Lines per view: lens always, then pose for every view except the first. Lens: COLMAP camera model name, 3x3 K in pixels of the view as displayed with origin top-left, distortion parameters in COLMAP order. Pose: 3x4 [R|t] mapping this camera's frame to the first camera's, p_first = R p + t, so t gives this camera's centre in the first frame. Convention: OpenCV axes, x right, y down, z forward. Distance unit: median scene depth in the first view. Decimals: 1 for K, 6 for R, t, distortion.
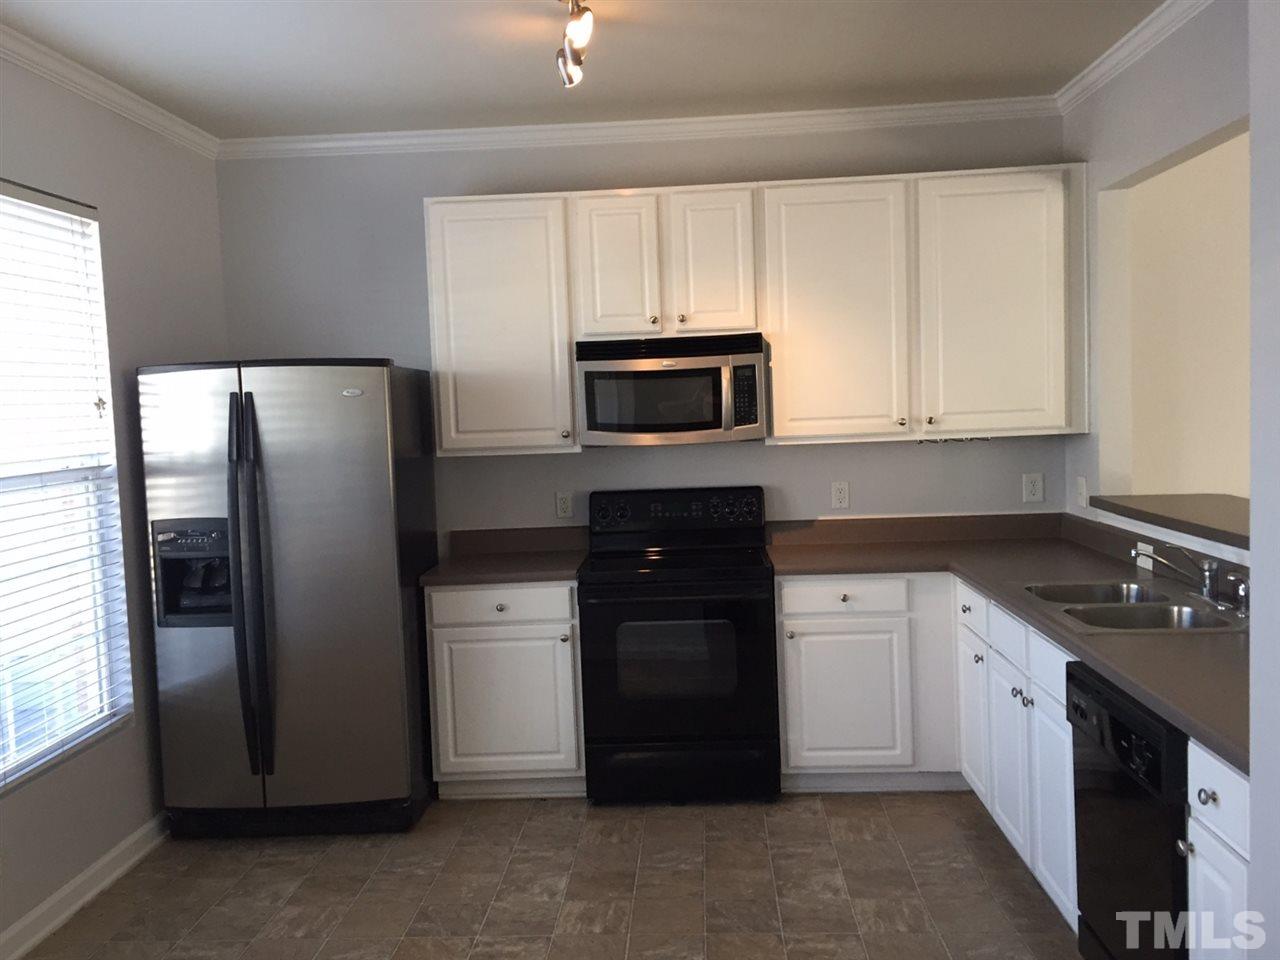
lens RADIAL K [[1081.1, 0, 603.7], [0, 1081.1, 490.3], [0, 0, 1]] dist [0.046809, -0.057917]
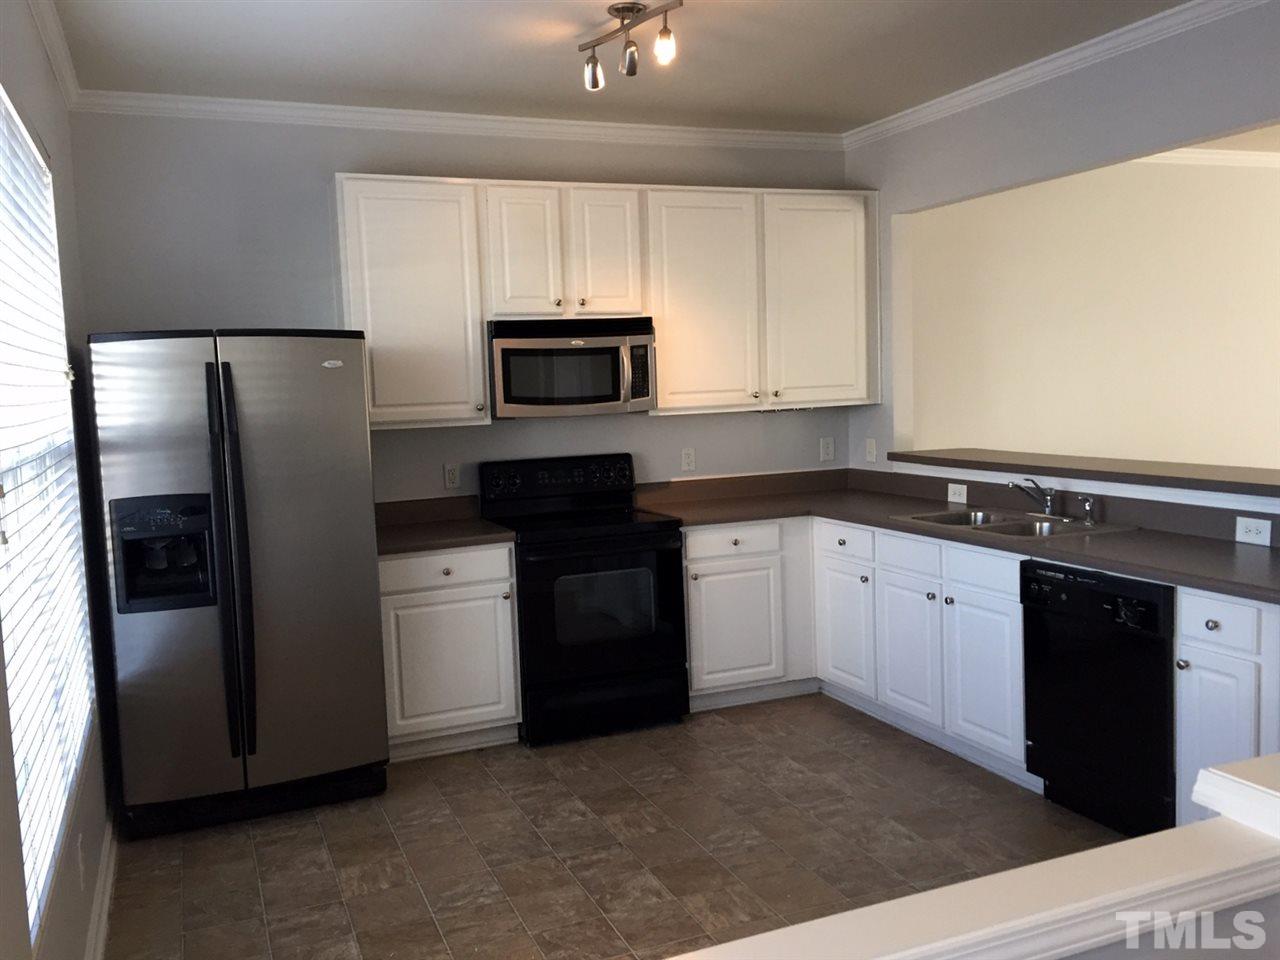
lens RADIAL K [[1081.1, 0, 596.2], [0, 1081.1, 488.6], [0, 0, 1]] dist [0.046809, -0.057917]
pose [[0.908249, -0.036615, 0.416826, -0.397180], [0.033712, 0.999329, 0.014328, 0.017576], [-0.417071, 0.001038, 0.908873, -0.016563]]
